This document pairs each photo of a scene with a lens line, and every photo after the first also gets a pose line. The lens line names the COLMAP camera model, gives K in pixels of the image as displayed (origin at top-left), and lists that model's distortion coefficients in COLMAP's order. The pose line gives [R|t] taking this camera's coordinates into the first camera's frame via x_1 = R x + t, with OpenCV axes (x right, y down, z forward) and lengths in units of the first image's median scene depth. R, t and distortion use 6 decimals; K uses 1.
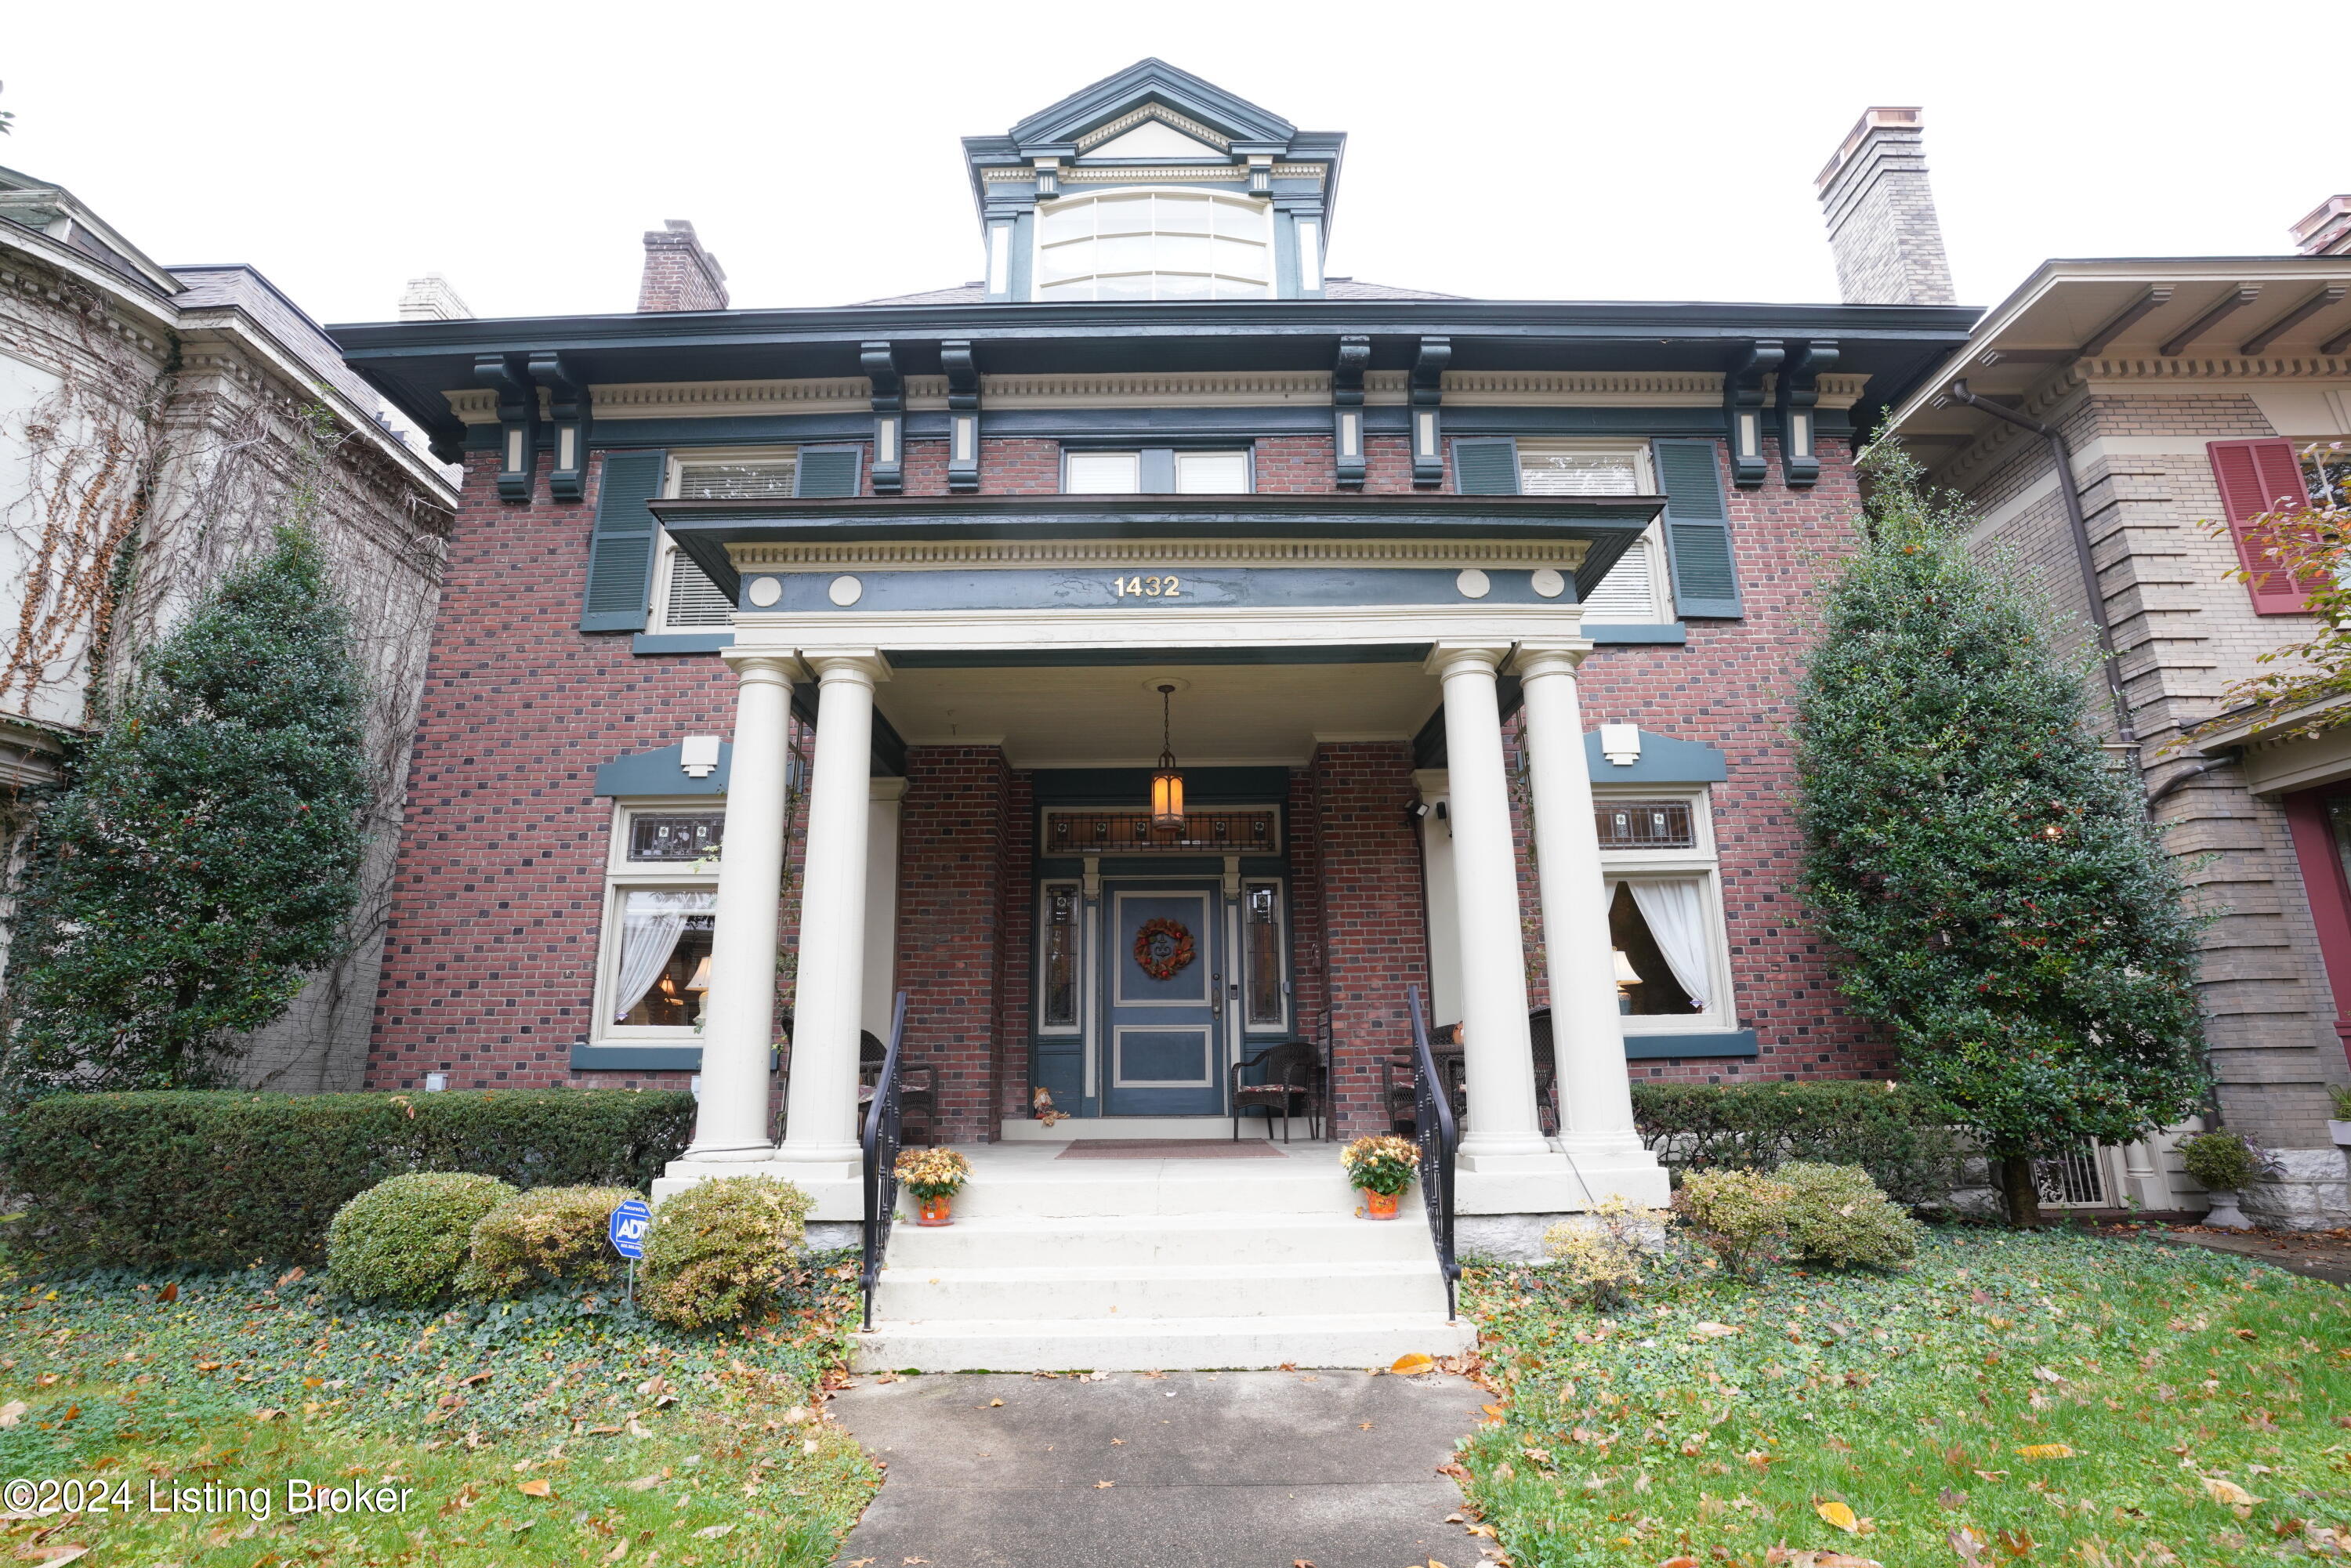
lens RADIAL K [[1125.2, 0, 1175.5], [0, 1125.2, 784.0], [0, 0, 1]] dist [-0.078234, 0.030327]
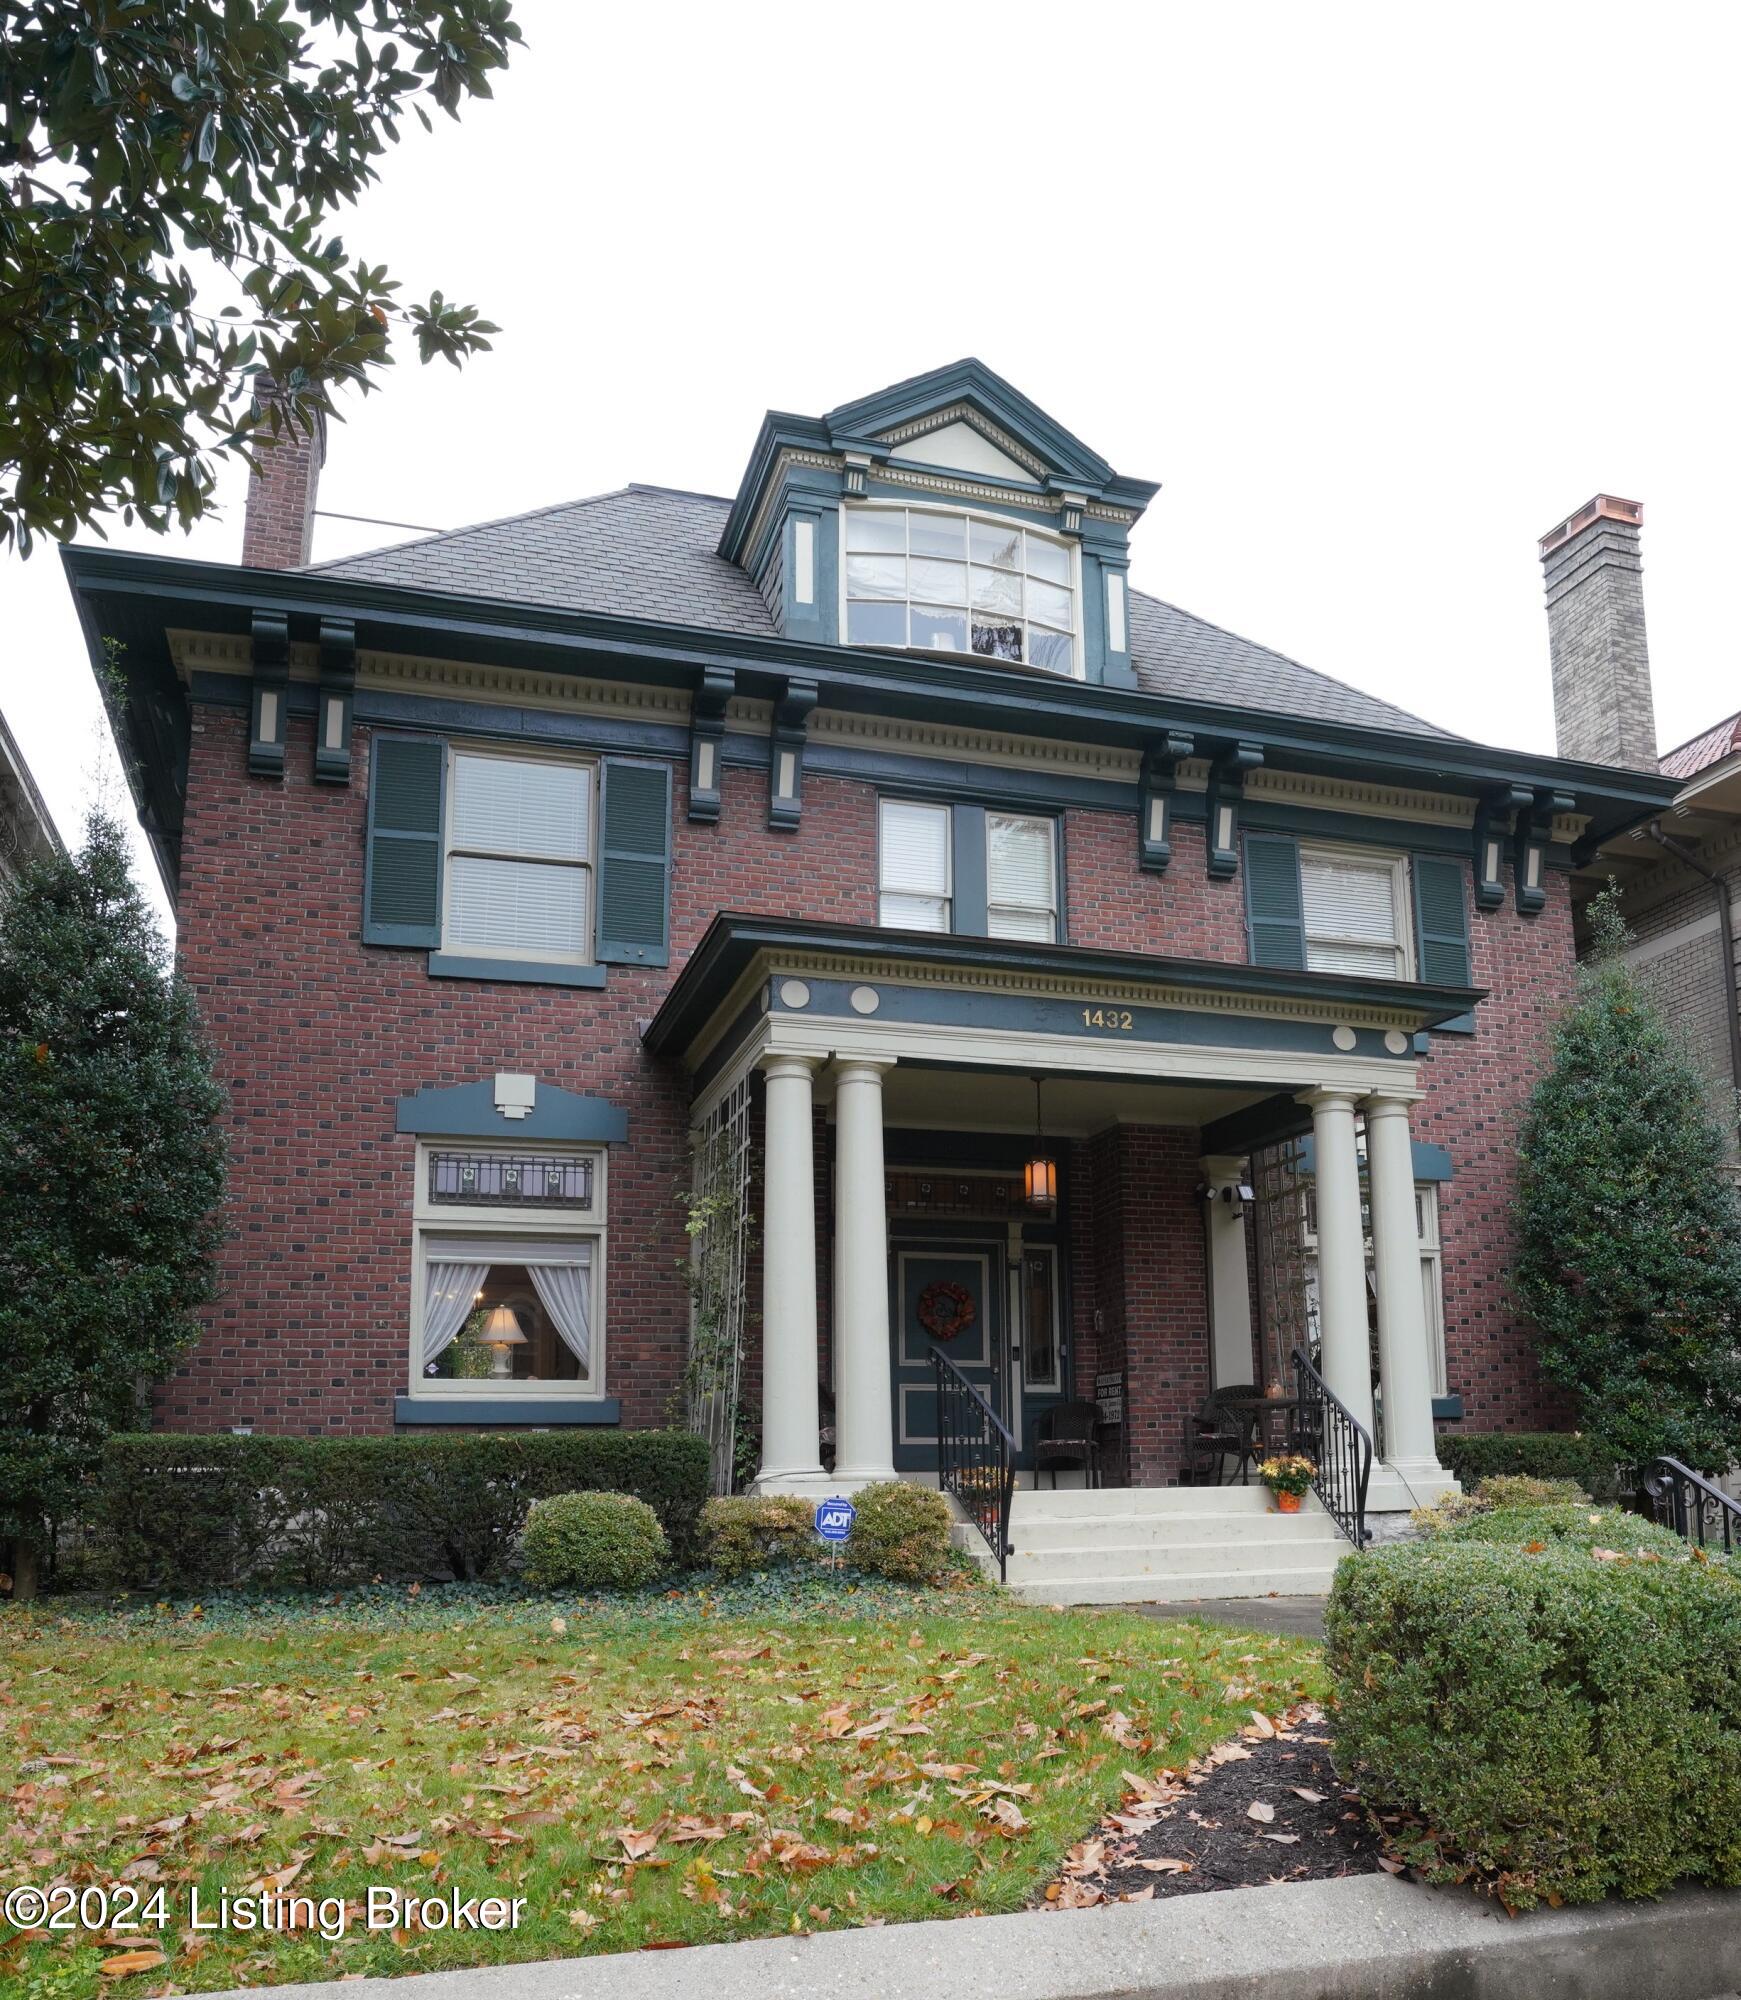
lens RADIAL K [[2068.4, 0, 871.2], [0, 2068.4, 1183.4], [0, 0, 1]] dist [-0.068616, -0.124403]
pose [[0.941379, 0.047656, 0.333968, -0.743843], [-0.078568, 0.993721, 0.079665, -0.117239], [-0.328075, -0.101235, 0.939212, -0.762689]]
